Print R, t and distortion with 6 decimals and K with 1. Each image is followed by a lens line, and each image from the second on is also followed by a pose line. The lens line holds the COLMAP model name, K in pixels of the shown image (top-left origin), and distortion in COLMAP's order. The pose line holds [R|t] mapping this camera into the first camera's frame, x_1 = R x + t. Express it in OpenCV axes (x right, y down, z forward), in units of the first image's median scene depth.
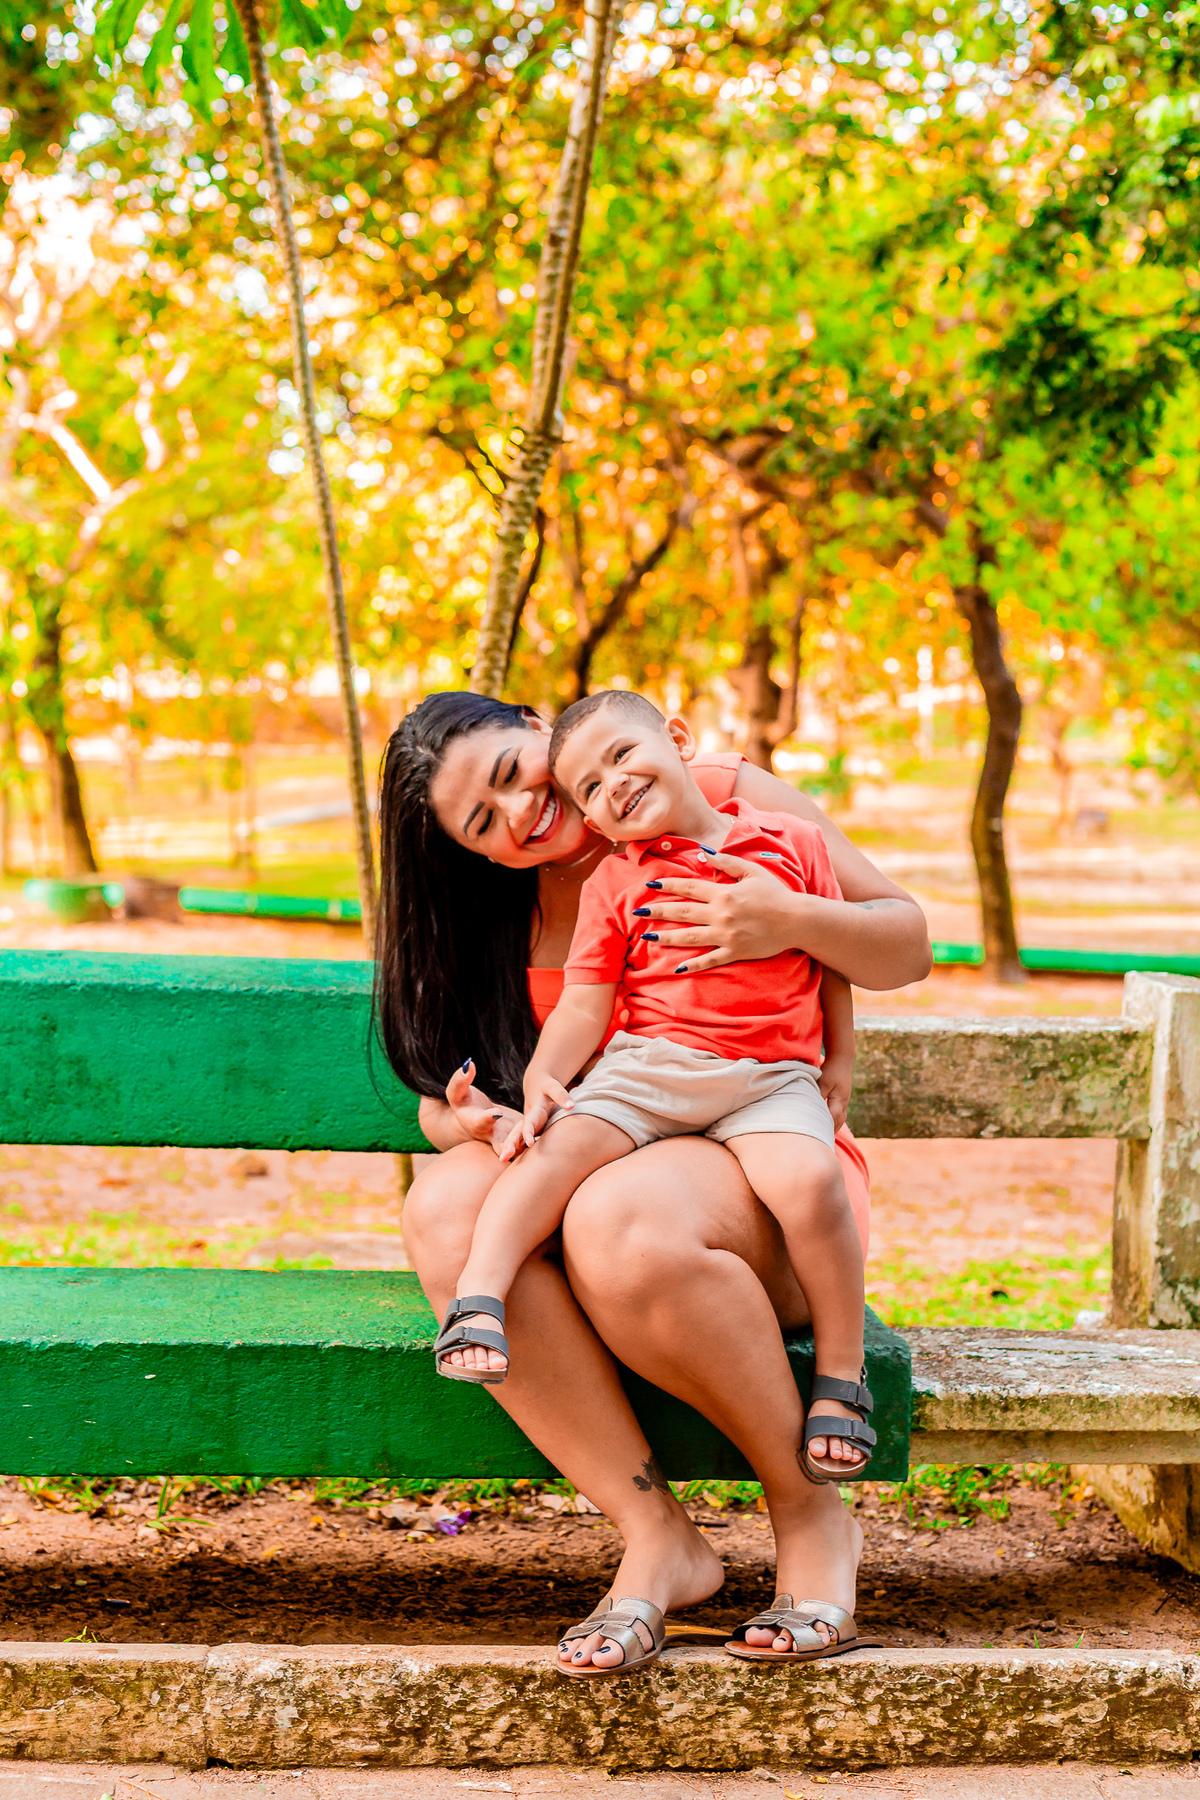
lens RADIAL K [[2713.1, 0, 600.0], [0, 2713.1, 900.0], [0, 0, 1]] dist [0.047828, -0.156574]
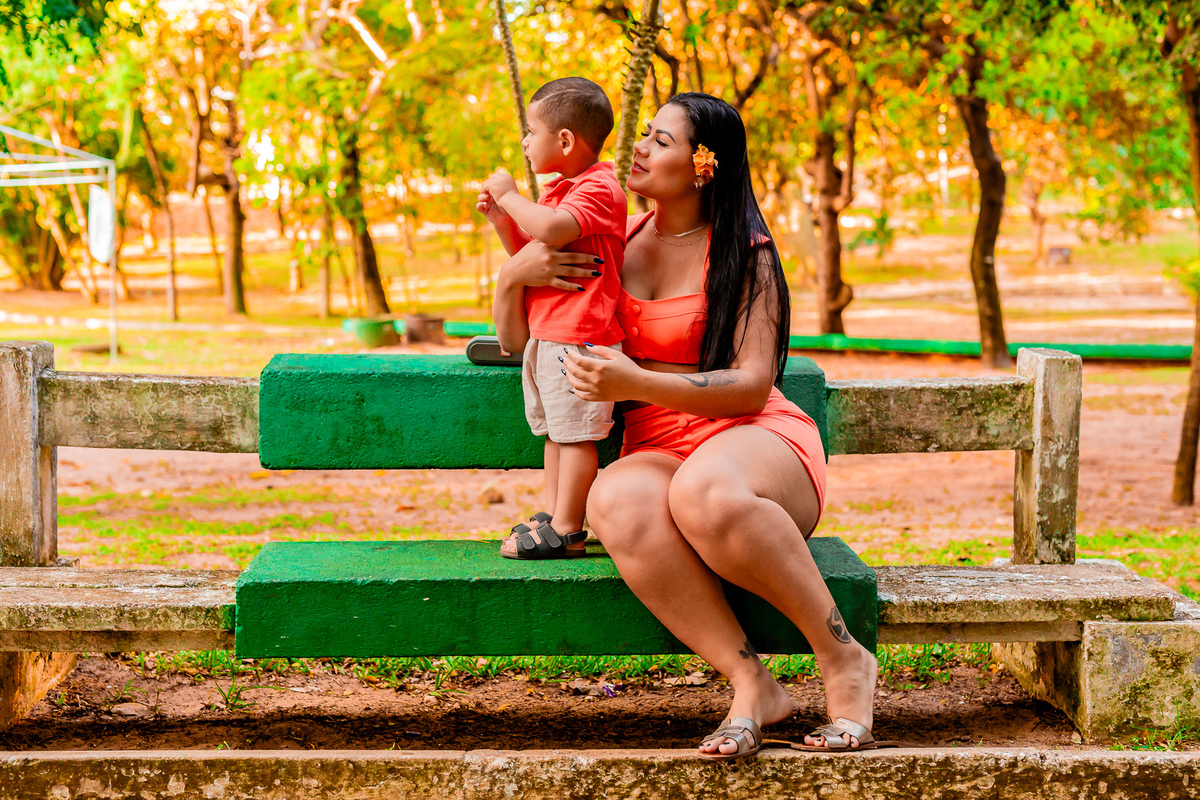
lens RADIAL K [[1834.5, 0, 600.0], [0, 1834.5, 400.0], [0, 0, 1]] dist [0.006355, 0.007208]
pose [[0.997106, -0.029215, -0.070186, 0.022630], [0.032146, 0.998642, 0.041006, 0.005093], [0.068892, -0.043143, 0.996691, -0.110448]]
